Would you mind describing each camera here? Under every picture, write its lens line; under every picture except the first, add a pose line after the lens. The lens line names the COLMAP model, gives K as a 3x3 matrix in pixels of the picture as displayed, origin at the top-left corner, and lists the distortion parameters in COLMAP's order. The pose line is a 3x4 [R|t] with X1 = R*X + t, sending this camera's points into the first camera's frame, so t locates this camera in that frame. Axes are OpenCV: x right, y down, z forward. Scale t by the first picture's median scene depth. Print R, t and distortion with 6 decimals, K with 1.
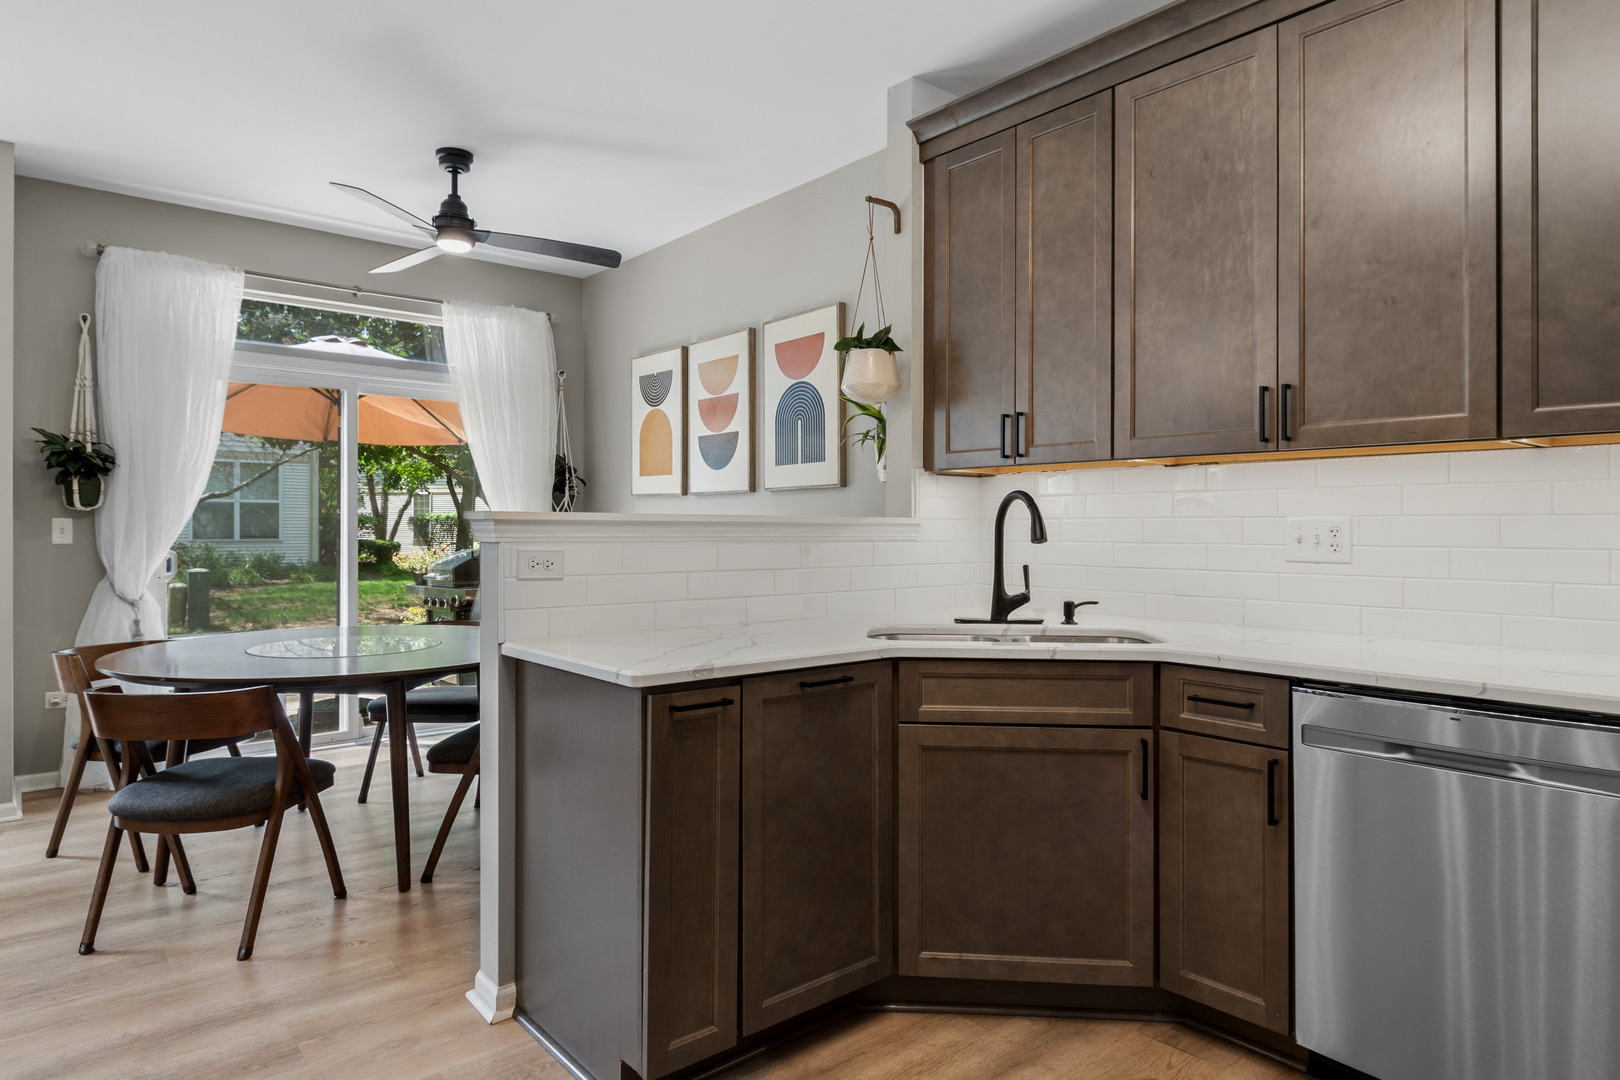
lens RADIAL K [[985.5, 0, 807.1], [0, 985.5, 532.0], [0, 0, 1]] dist [0.001021, -0.000144]
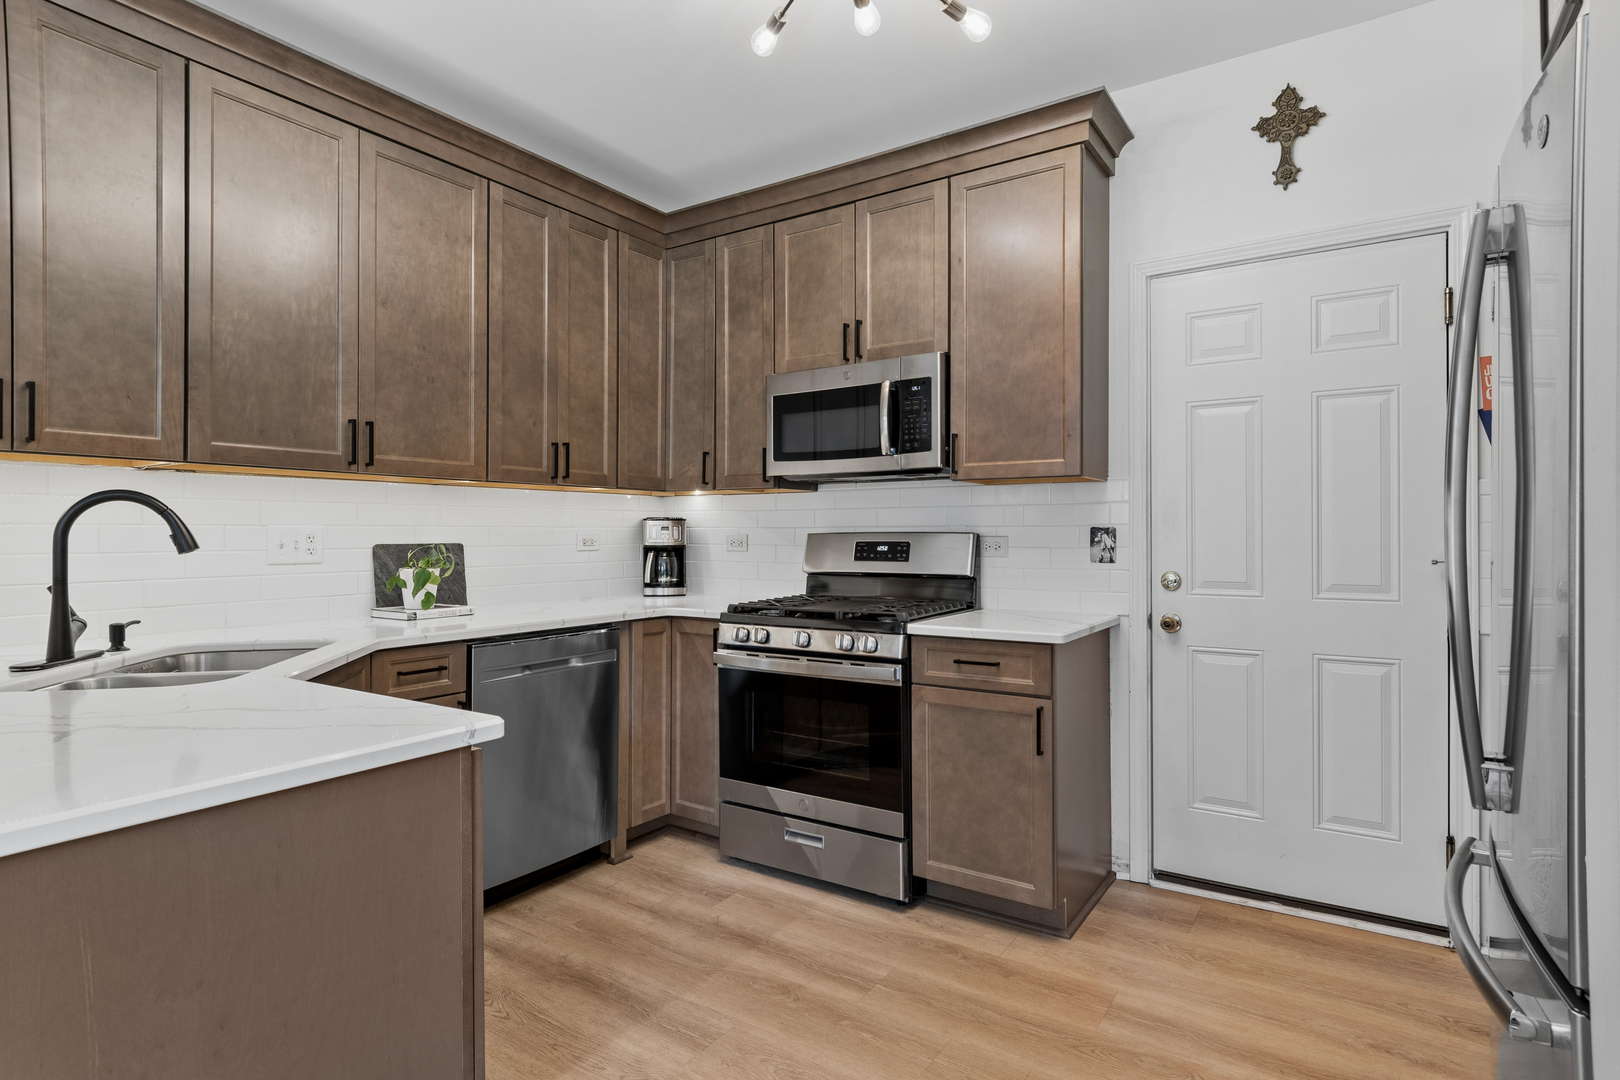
lens RADIAL K [[840.6, 0, 807.1], [0, 840.6, 534.9], [0, 0, 1]] dist [-0.001883, -0.000171]
pose [[-0.280119, -0.001783, 0.959964, -0.735092], [0.006545, 0.999971, 0.003767, -0.005064], [-0.959943, 0.007338, -0.280099, 0.794787]]
